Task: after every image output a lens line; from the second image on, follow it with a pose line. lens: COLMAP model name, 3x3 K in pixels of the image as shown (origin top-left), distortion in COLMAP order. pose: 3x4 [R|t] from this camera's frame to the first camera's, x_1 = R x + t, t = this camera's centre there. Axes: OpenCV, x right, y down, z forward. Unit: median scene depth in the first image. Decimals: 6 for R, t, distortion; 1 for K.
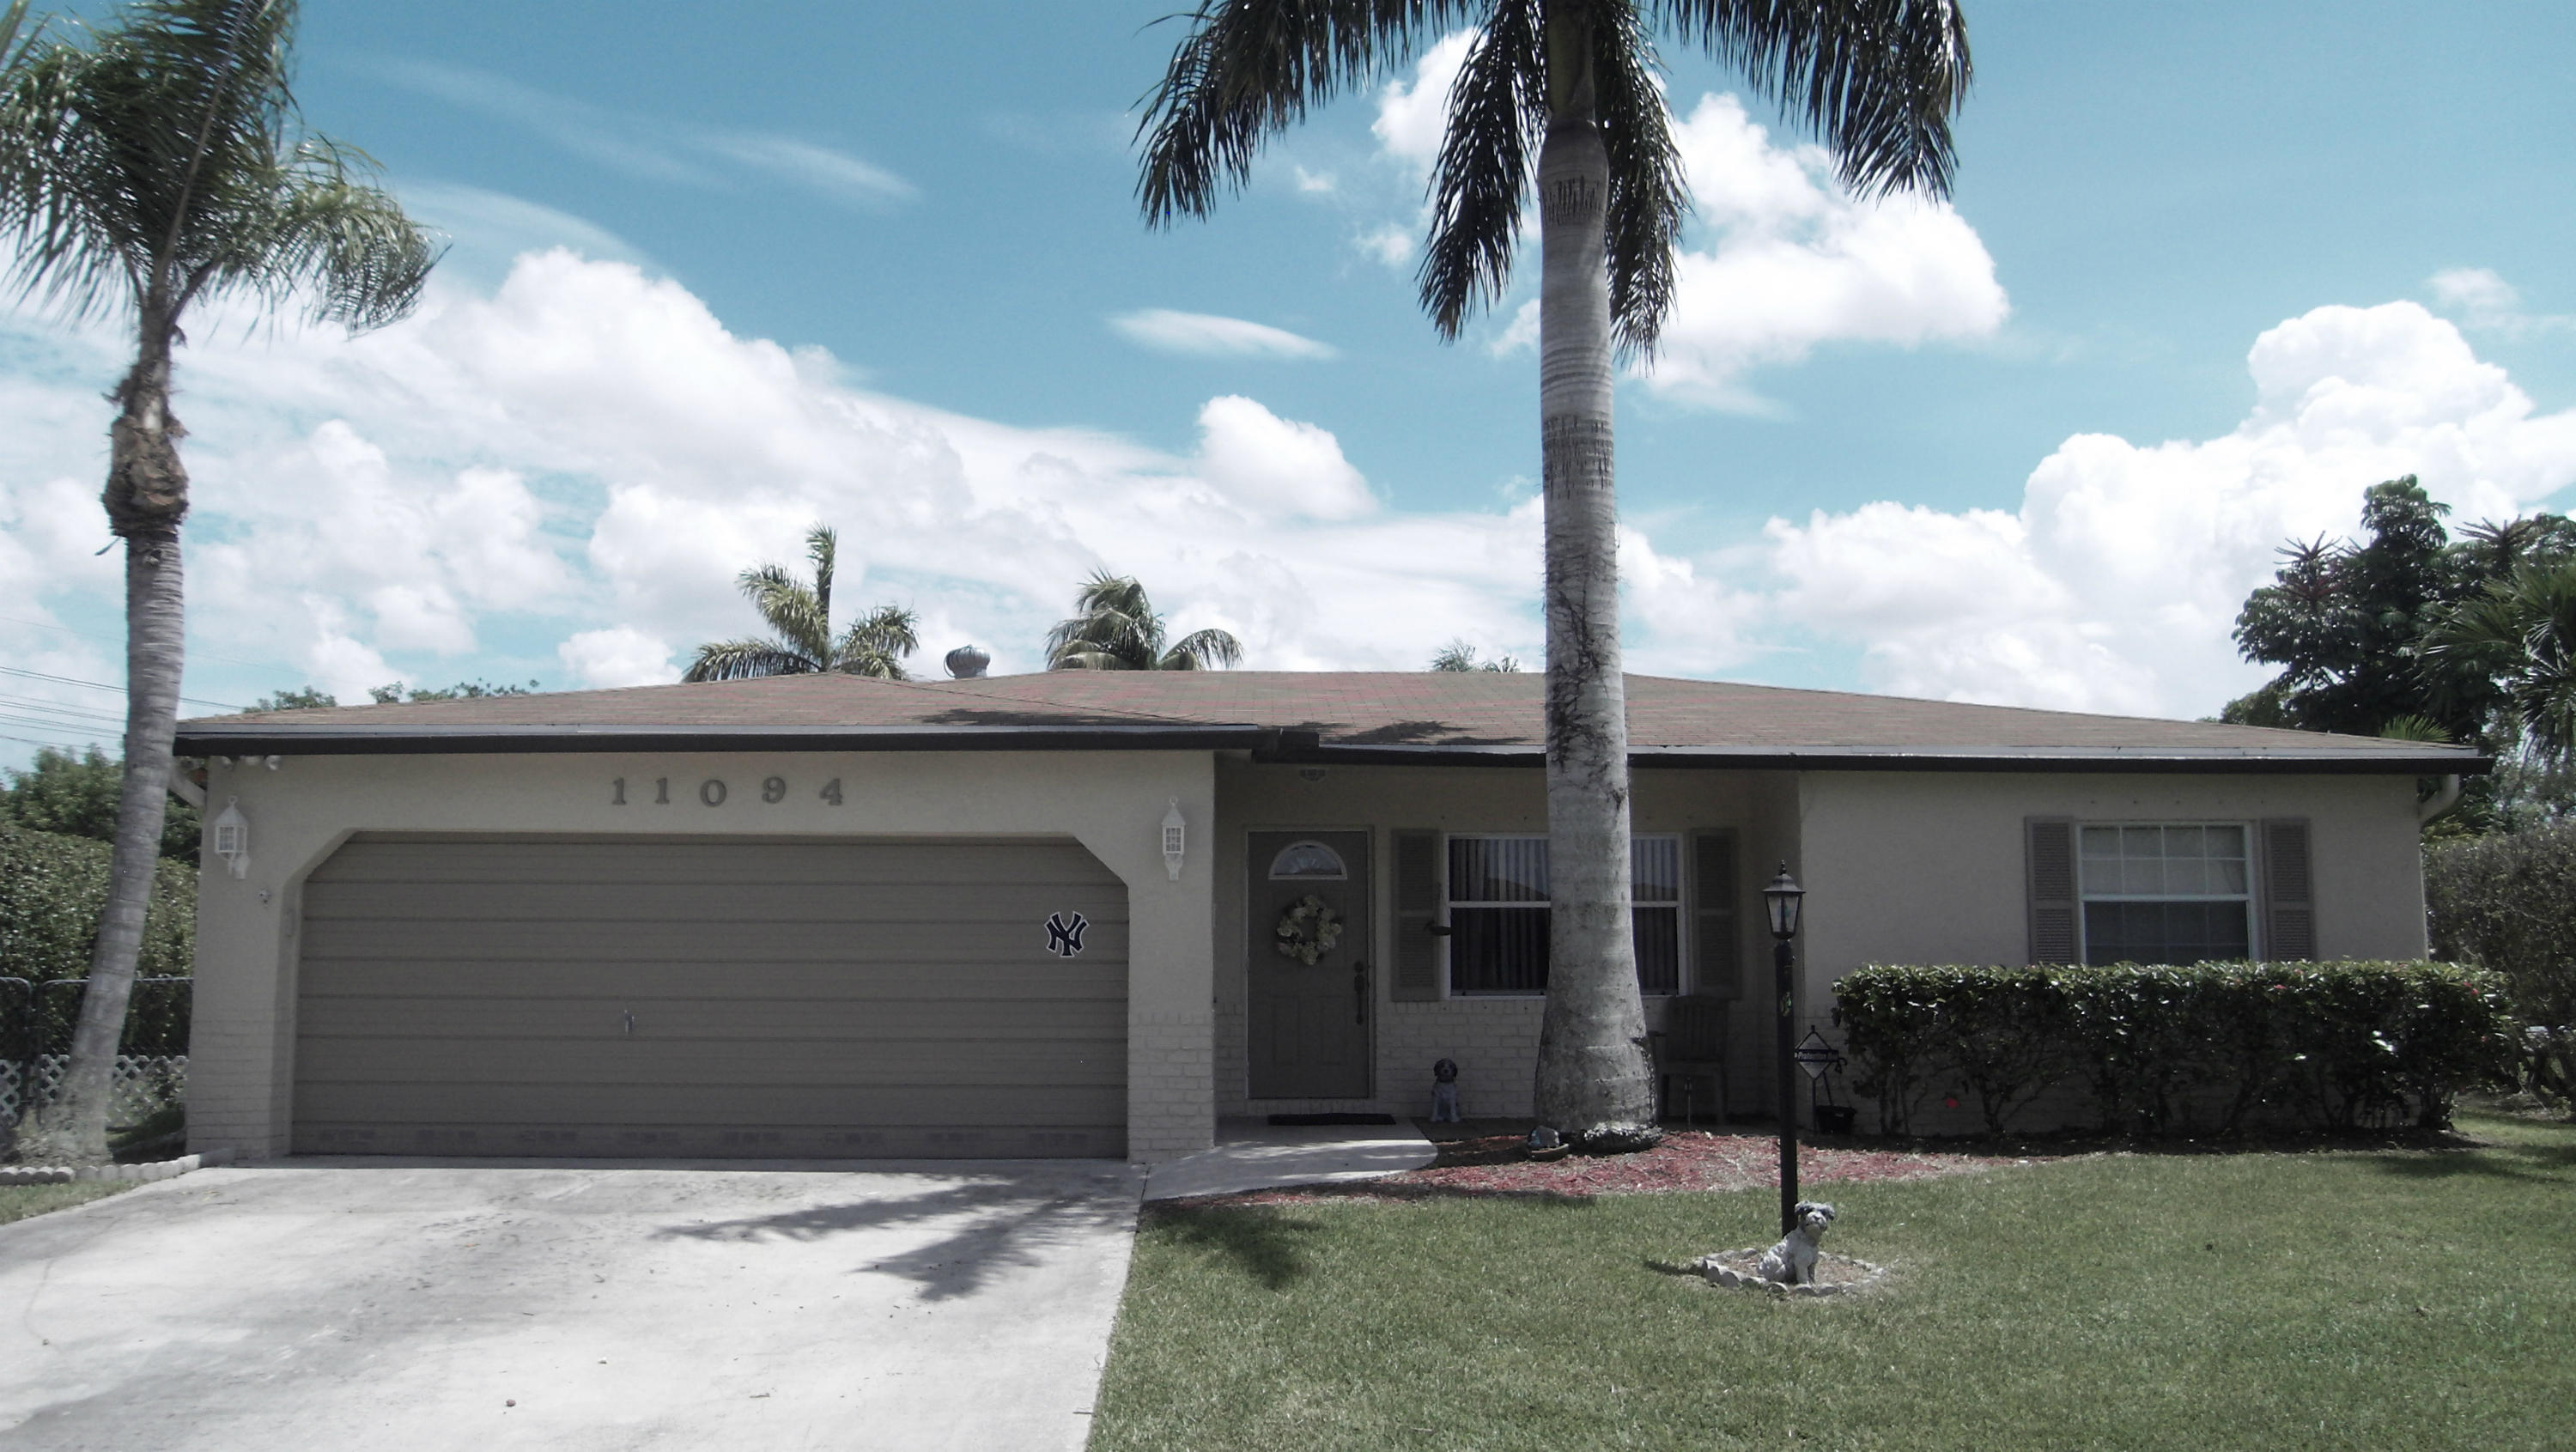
lens RADIAL K [[1900.4, 0, 1295.8], [0, 1900.4, 723.8], [0, 0, 1]] dist [-0.073459, 0.035034]
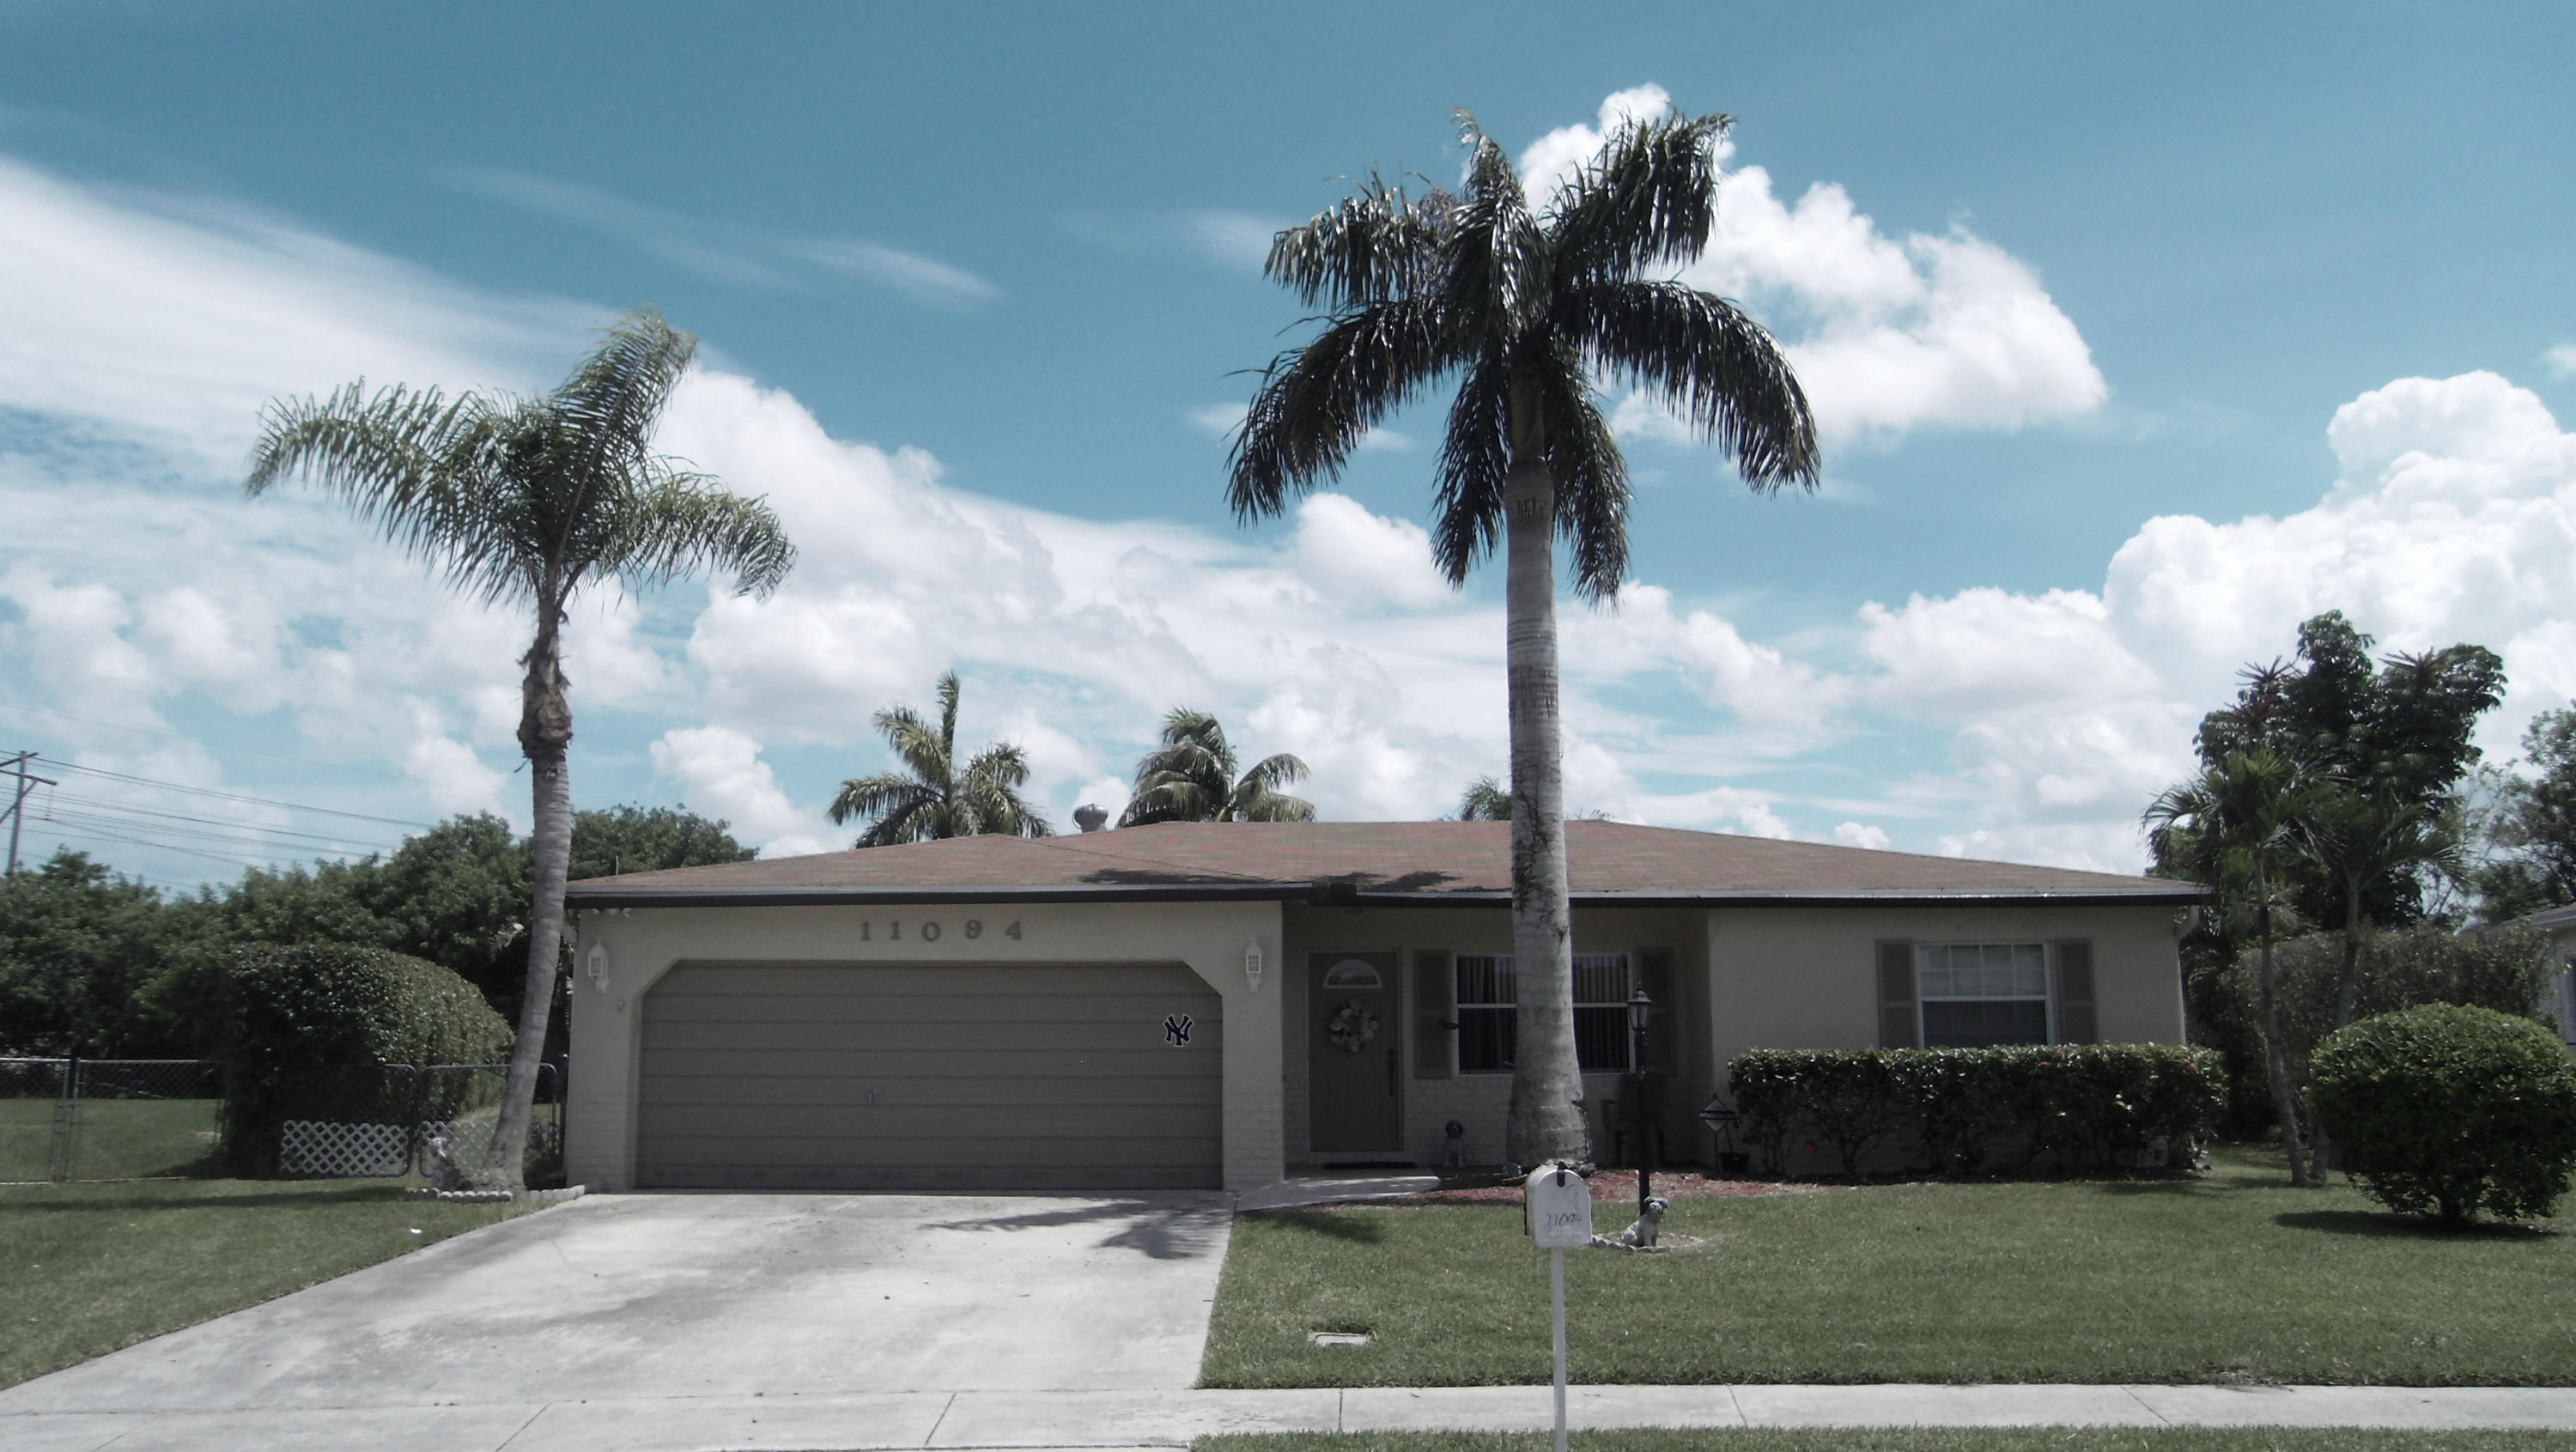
lens RADIAL K [[1917.1, 0, 1291.9], [0, 1917.1, 705.5], [0, 0, 1]] dist [-0.080480, 0.052498]
pose [[0.999135, -0.011190, -0.040041, 0.024221], [0.008957, 0.998418, -0.055503, -0.052553], [0.040599, 0.055097, 0.997655, -0.446946]]
